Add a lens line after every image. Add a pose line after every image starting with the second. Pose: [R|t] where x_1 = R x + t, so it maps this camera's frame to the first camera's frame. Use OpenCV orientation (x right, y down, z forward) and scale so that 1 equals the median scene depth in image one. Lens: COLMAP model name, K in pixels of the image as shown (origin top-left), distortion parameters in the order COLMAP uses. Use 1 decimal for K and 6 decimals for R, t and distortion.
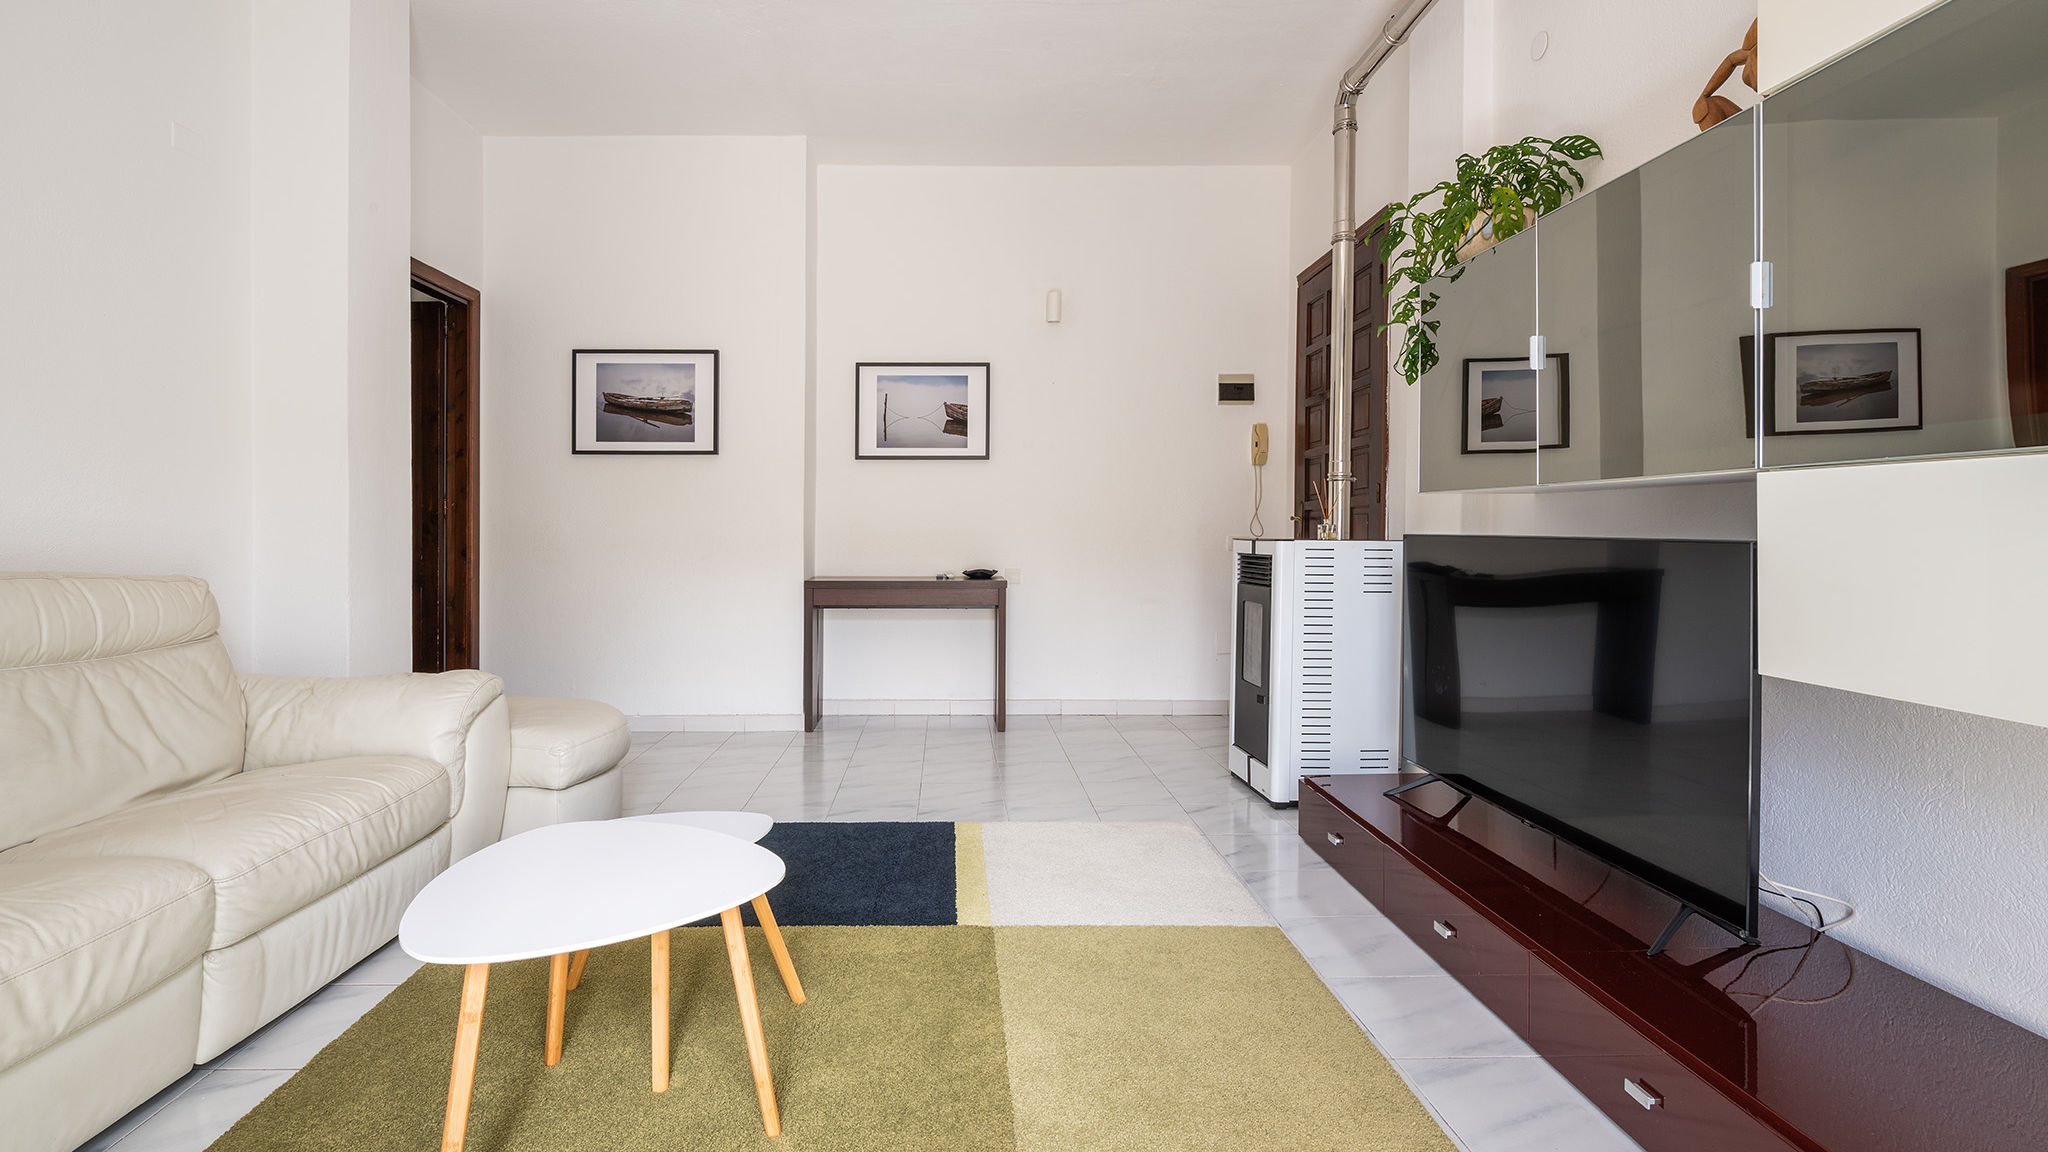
lens RADIAL K [[919.7, 0, 975.7], [0, 919.7, 523.3], [0, 0, 1]] dist [-0.002709, -0.000712]
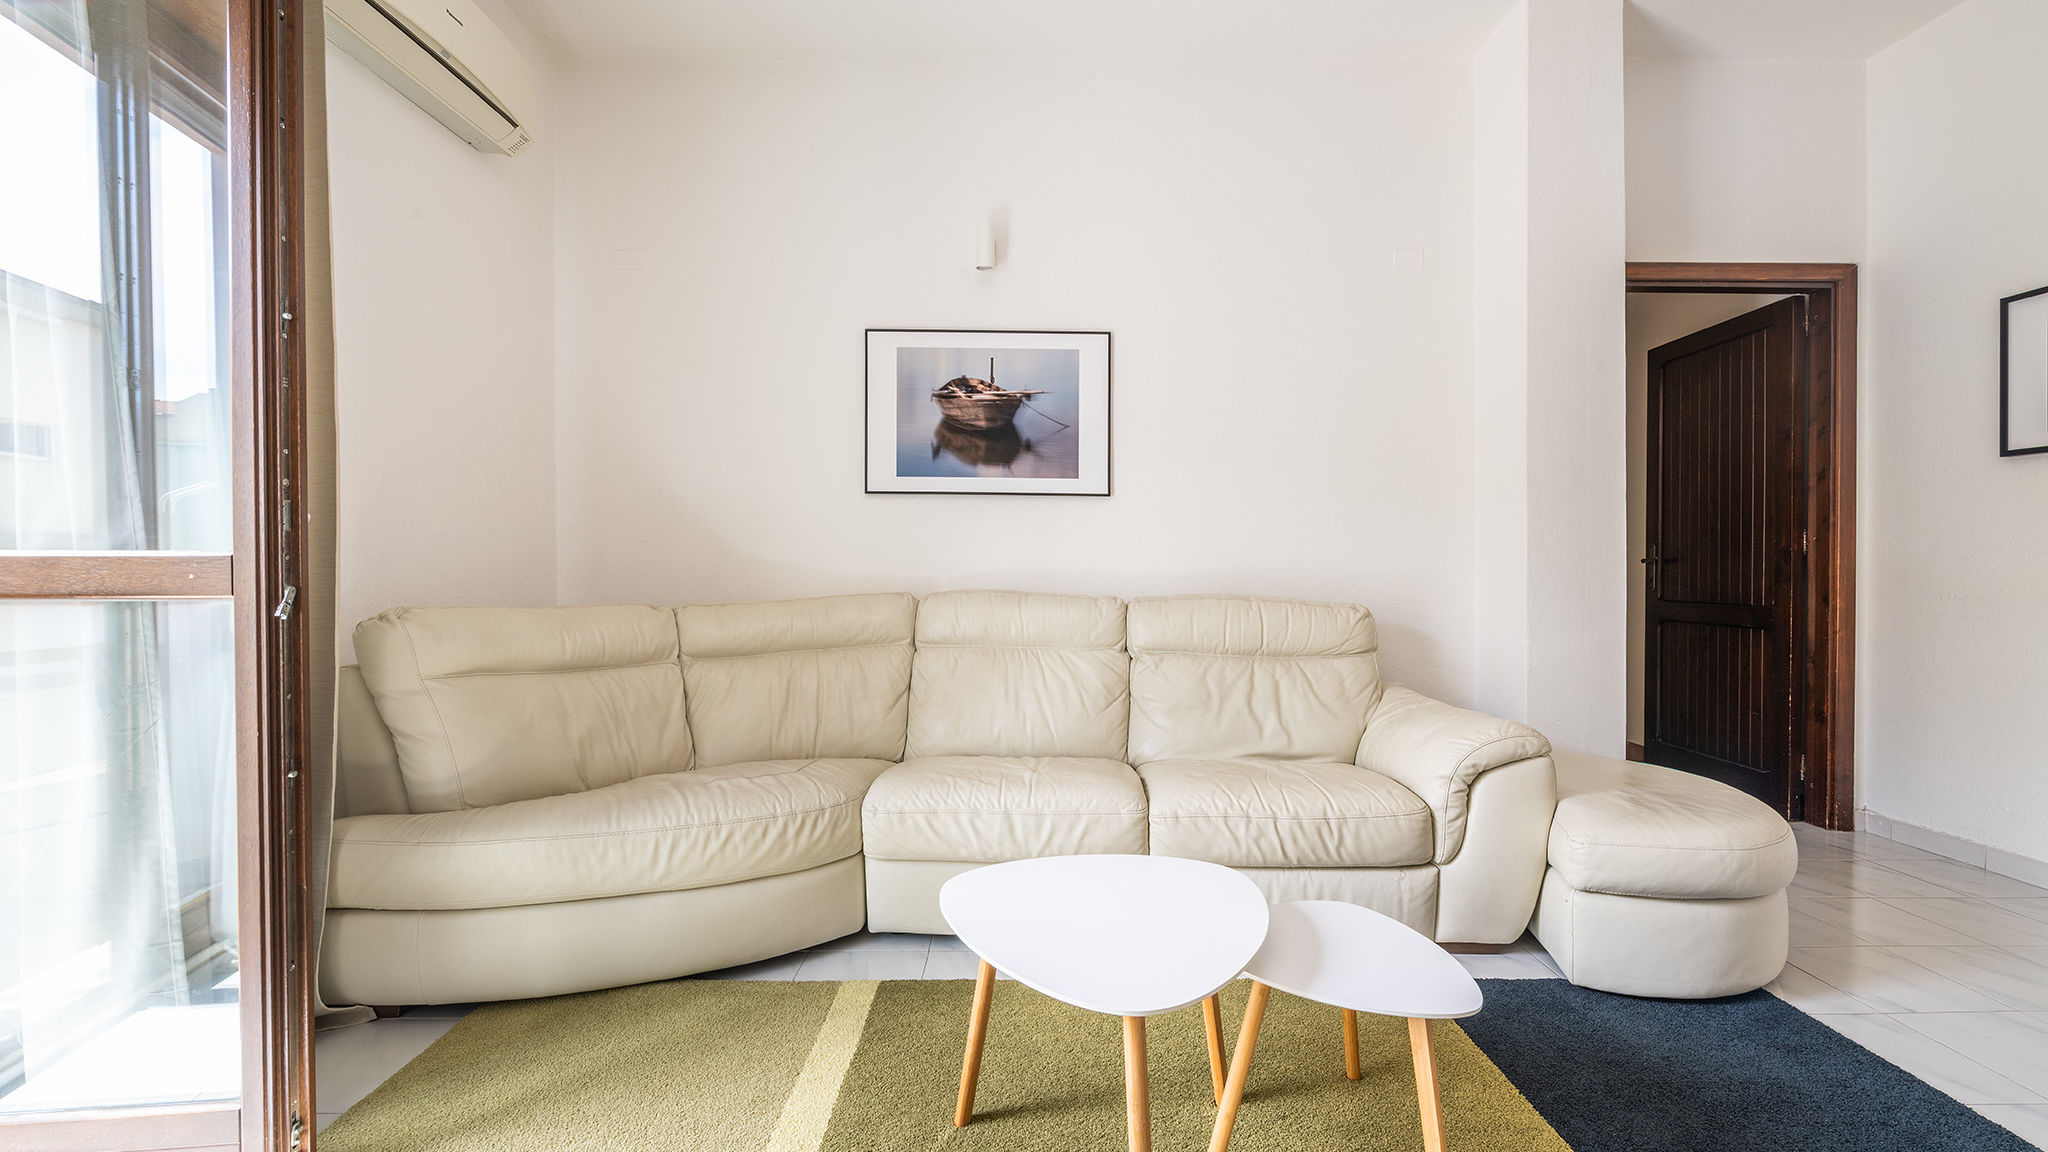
lens RADIAL K [[801.5, 0, 1016.6], [0, 801.5, 566.8], [0, 0, 1]] dist [-0.003891, -0.000745]
pose [[-0.031404, 0.001662, -0.999505, 0.329010], [0.002543, 0.999996, 0.001583, 0.002244], [0.999504, -0.002492, -0.031408, 0.650730]]
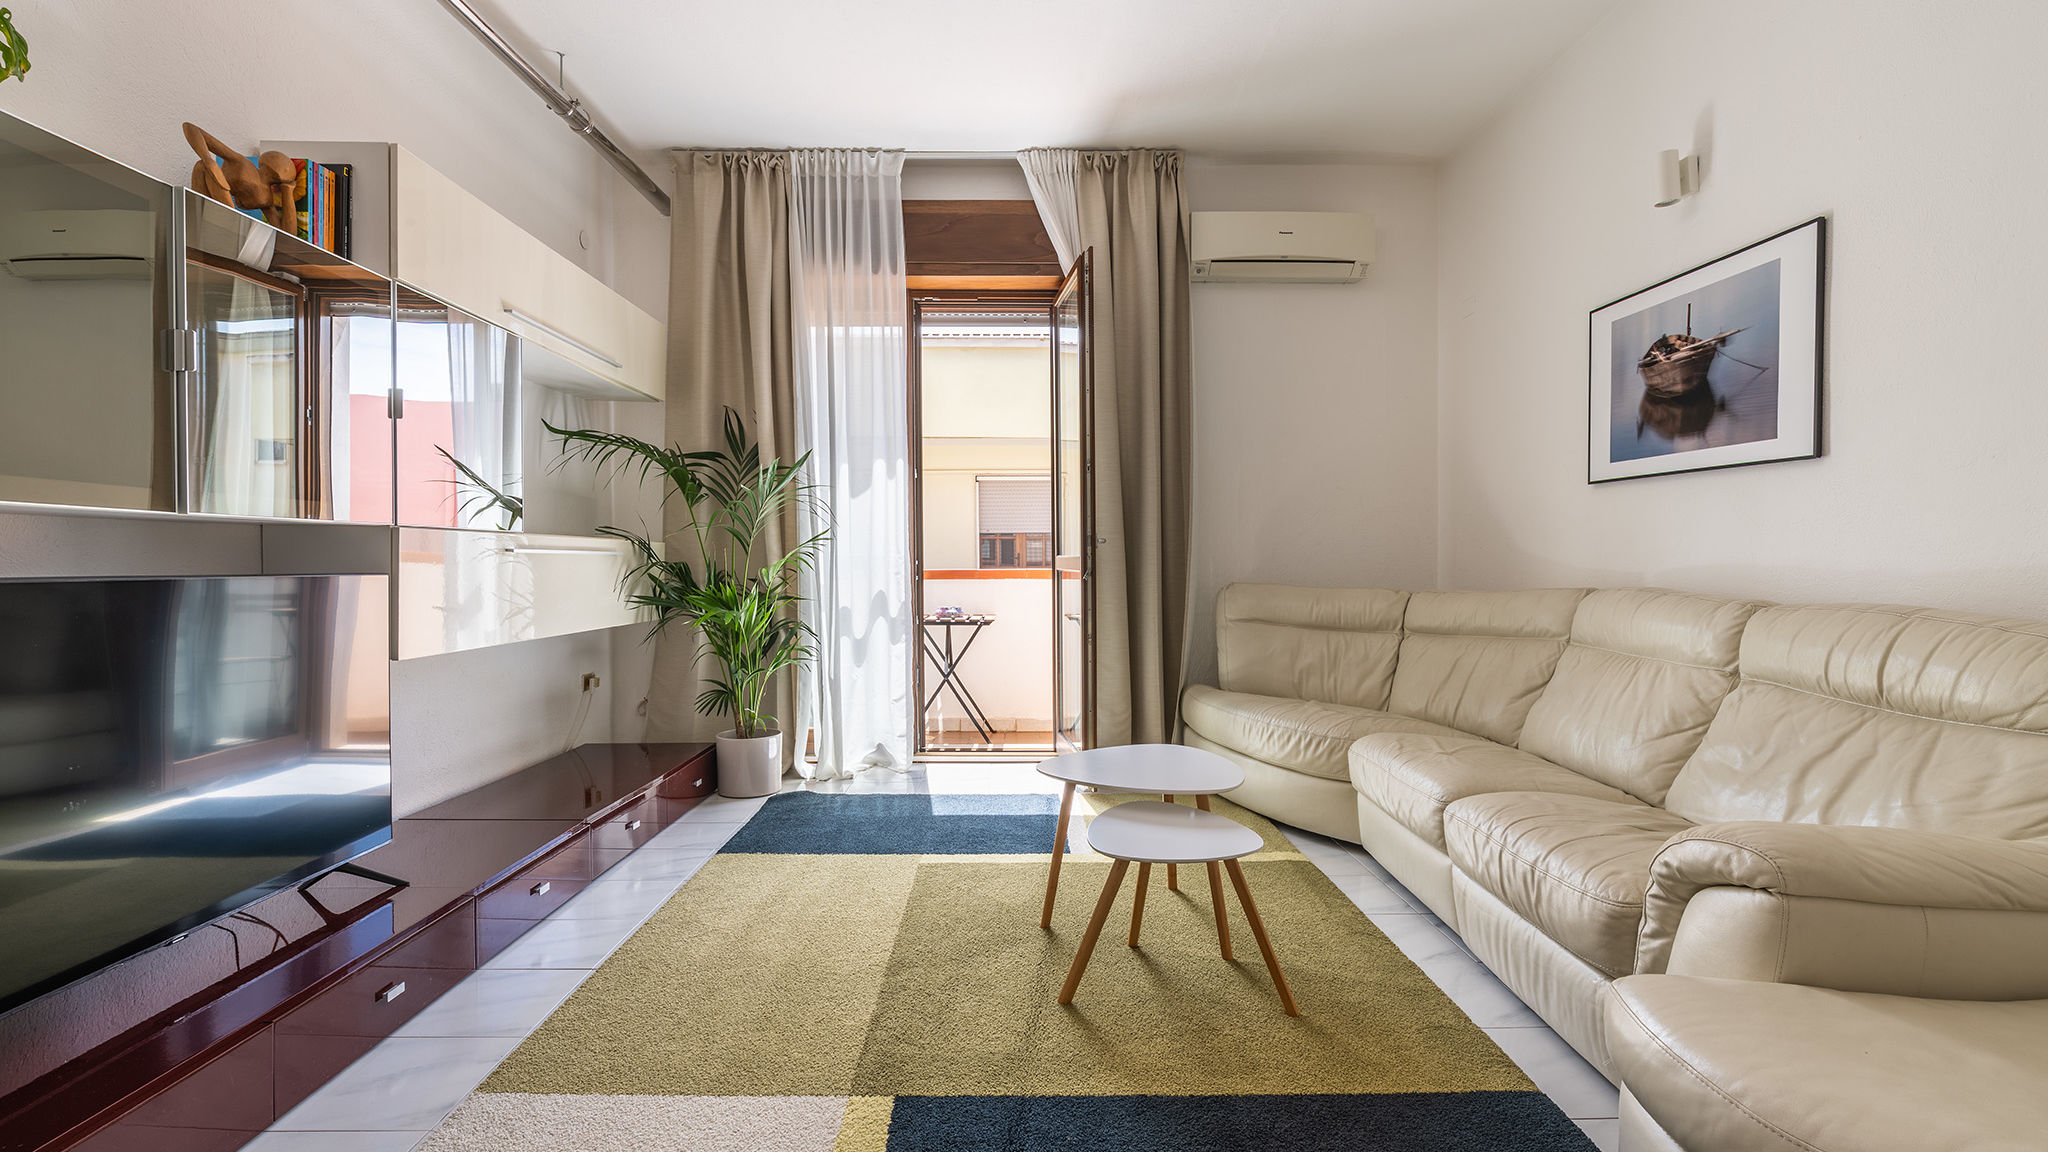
lens RADIAL K [[919.7, 0, 1029.2], [0, 919.7, 571.1], [0, 0, 1]] dist [-0.002709, -0.000712]
pose [[-0.999767, 0.004776, 0.021067, -0.157570], [0.004962, 0.999949, 0.008791, 0.002791], [-0.021024, 0.008894, -0.999739, 1.895823]]
